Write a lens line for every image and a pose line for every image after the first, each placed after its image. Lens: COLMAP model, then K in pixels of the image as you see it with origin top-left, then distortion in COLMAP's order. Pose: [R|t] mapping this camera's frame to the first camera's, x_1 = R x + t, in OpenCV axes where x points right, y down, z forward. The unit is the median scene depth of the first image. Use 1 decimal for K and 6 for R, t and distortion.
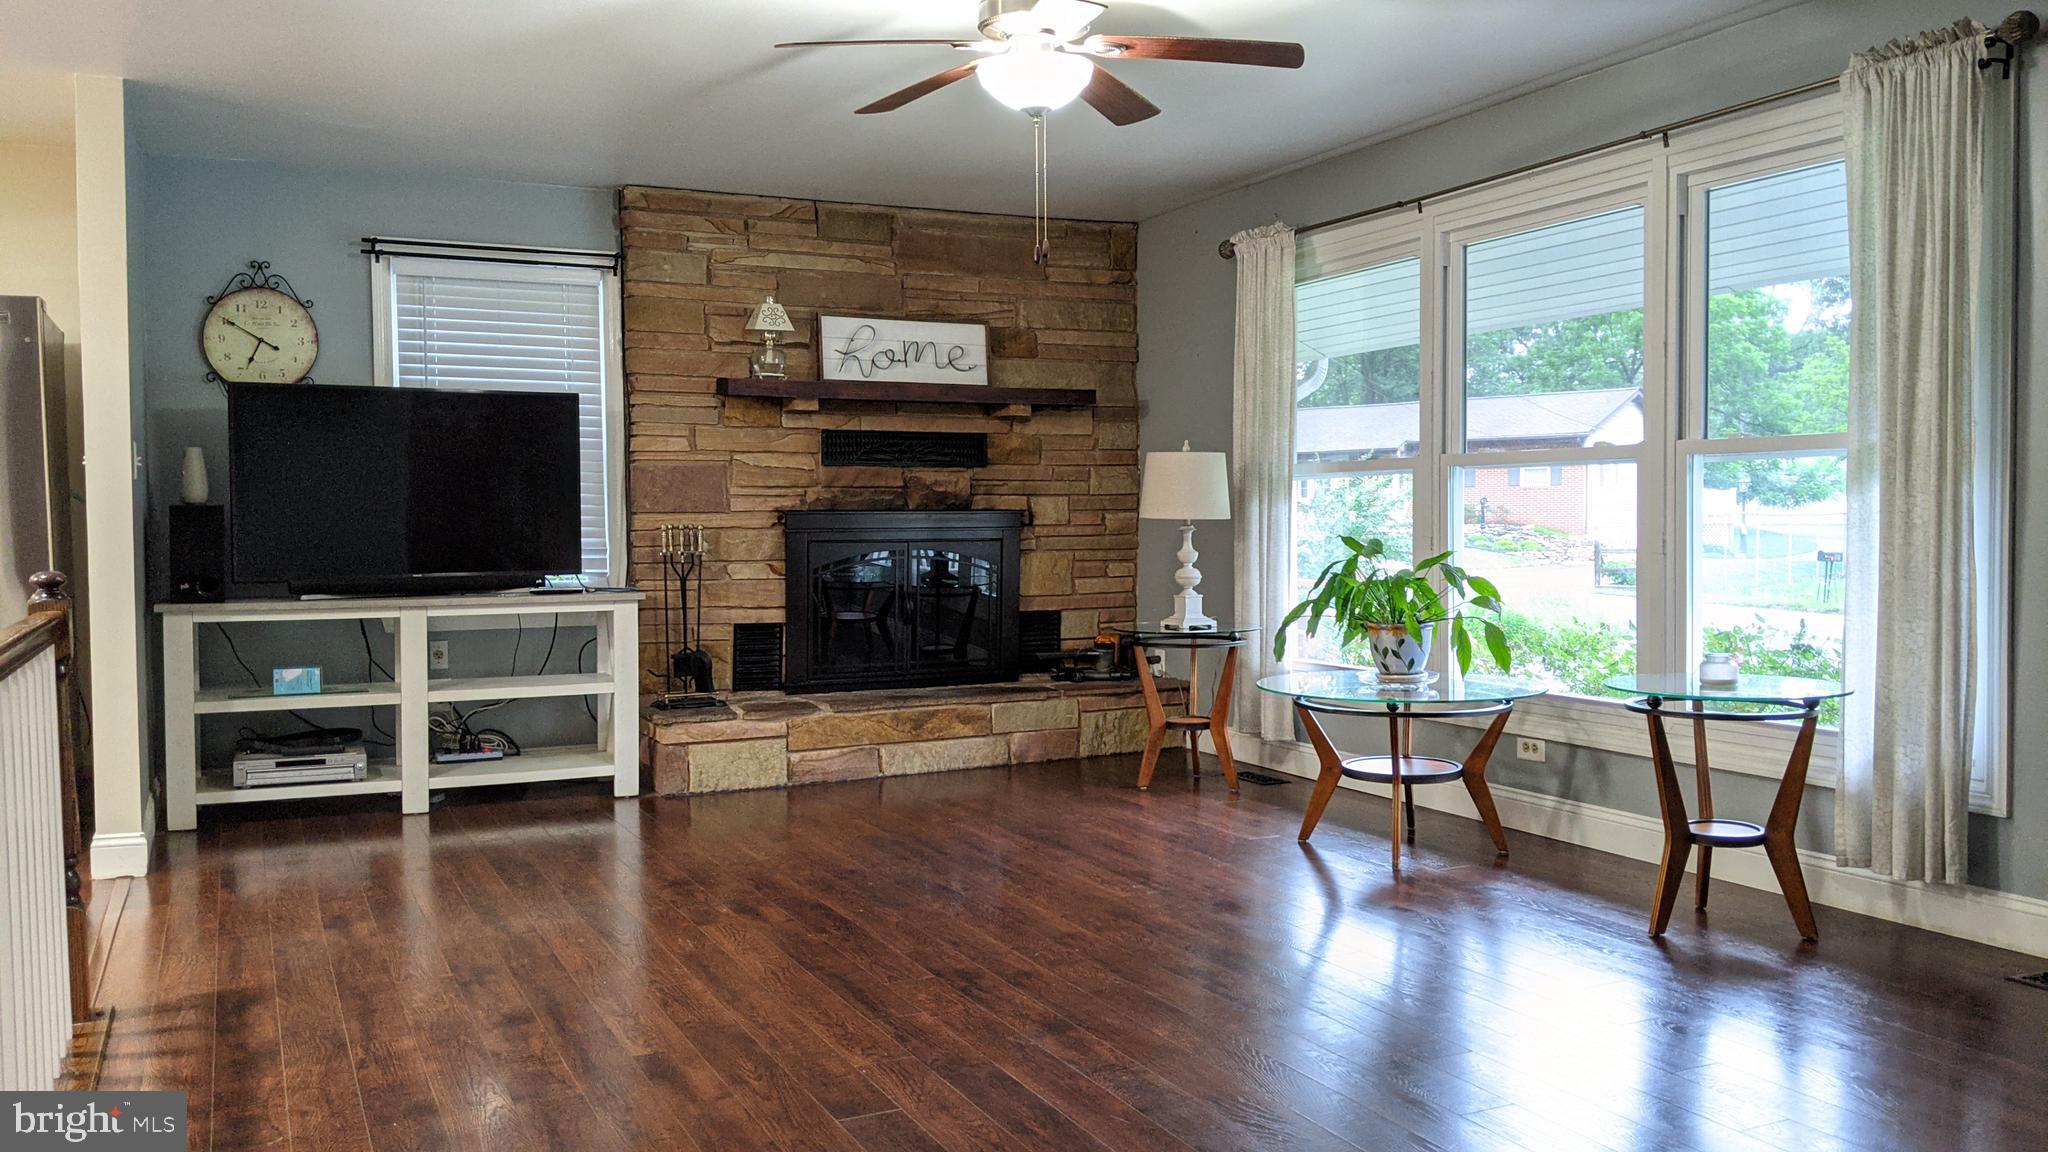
lens RADIAL K [[1615.1, 0, 1024.0], [0, 1615.1, 576.0], [0, 0, 1]] dist [0.074602, -0.156253]
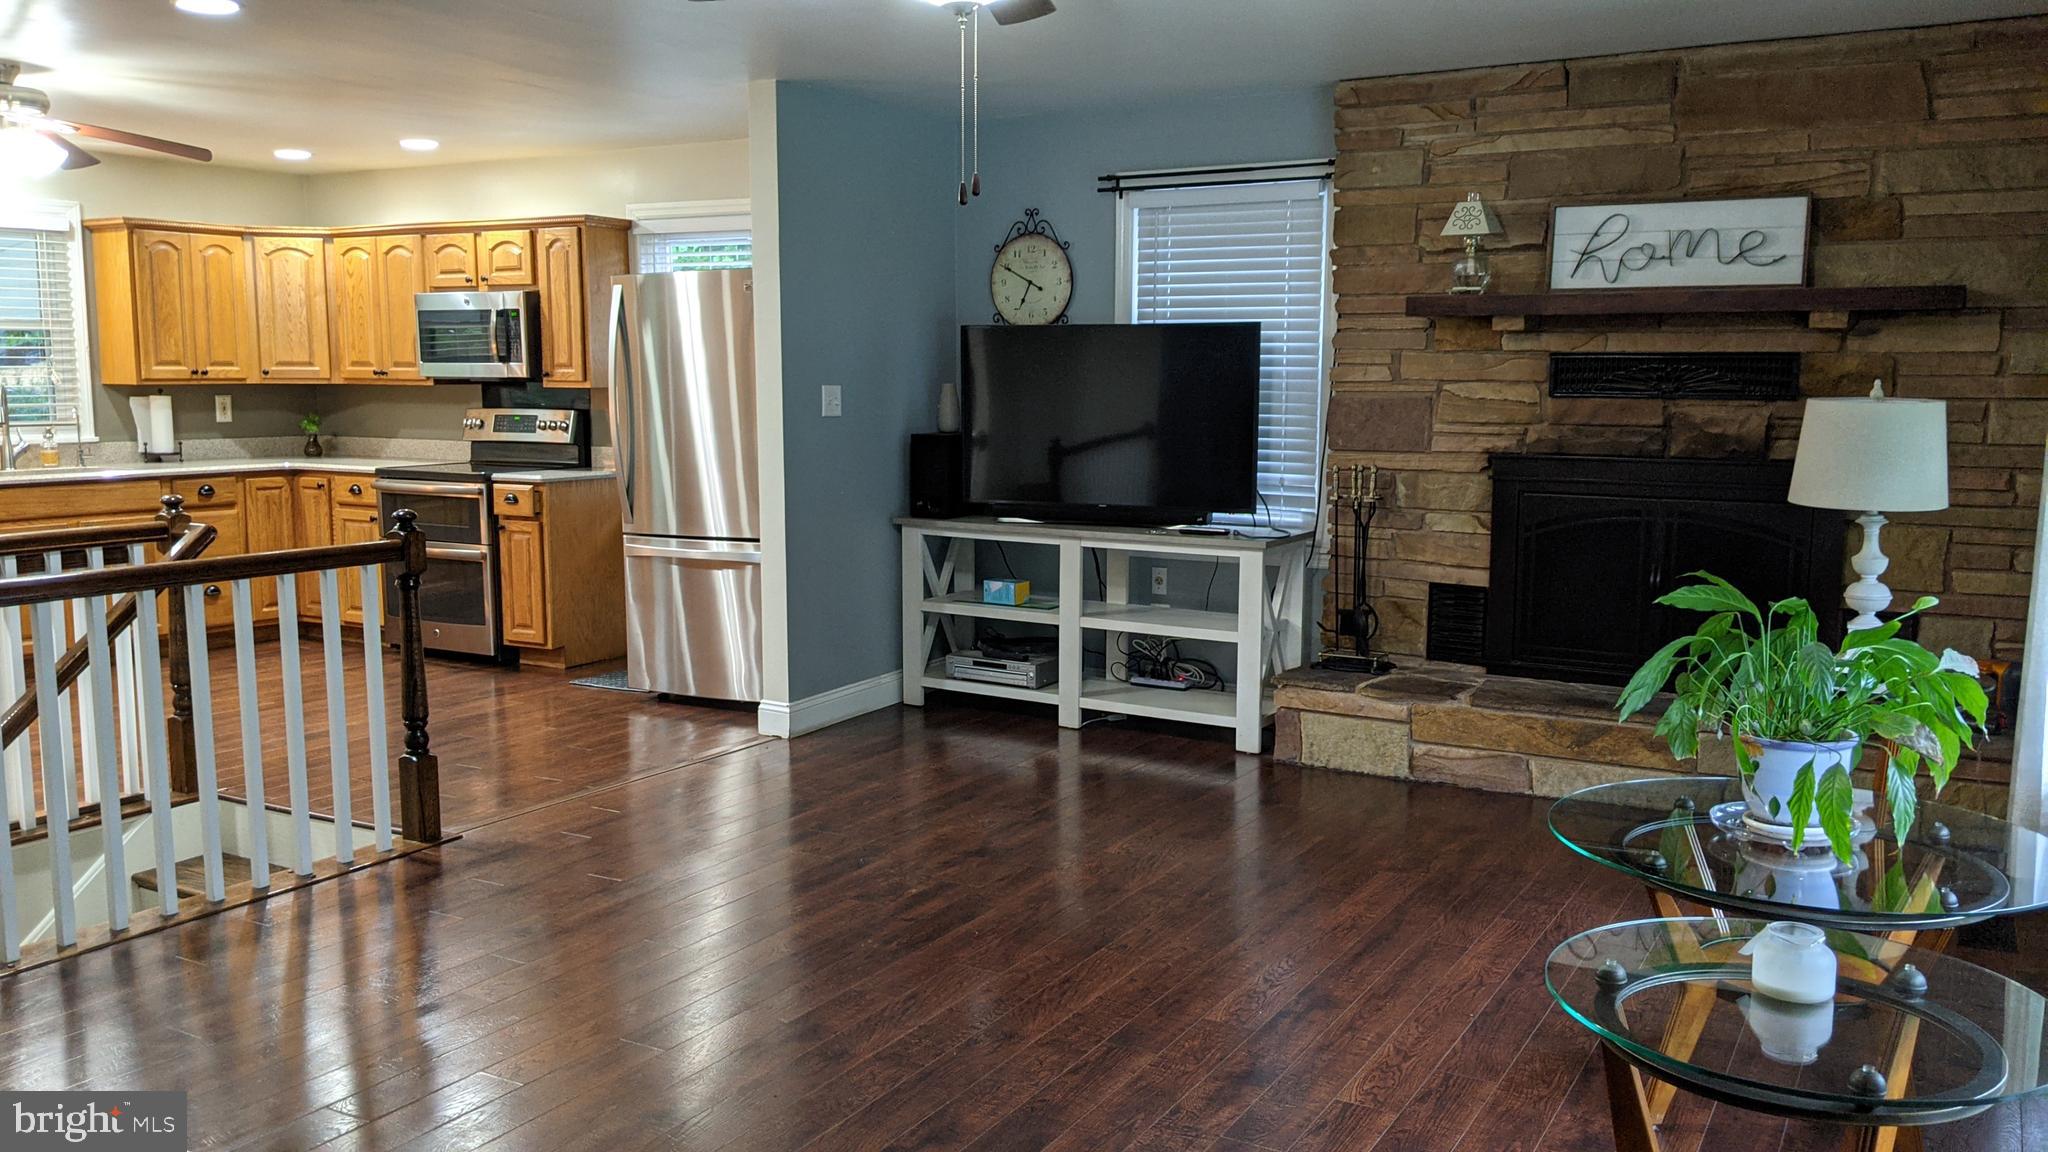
lens RADIAL K [[1615.1, 0, 1024.0], [0, 1615.1, 576.0], [0, 0, 1]] dist [0.074602, -0.156253]
pose [[0.548358, 0.113254, -0.828539, 0.421132], [-0.039748, 0.993197, 0.109454, -0.060105], [0.835298, -0.027087, 0.549129, 0.348797]]
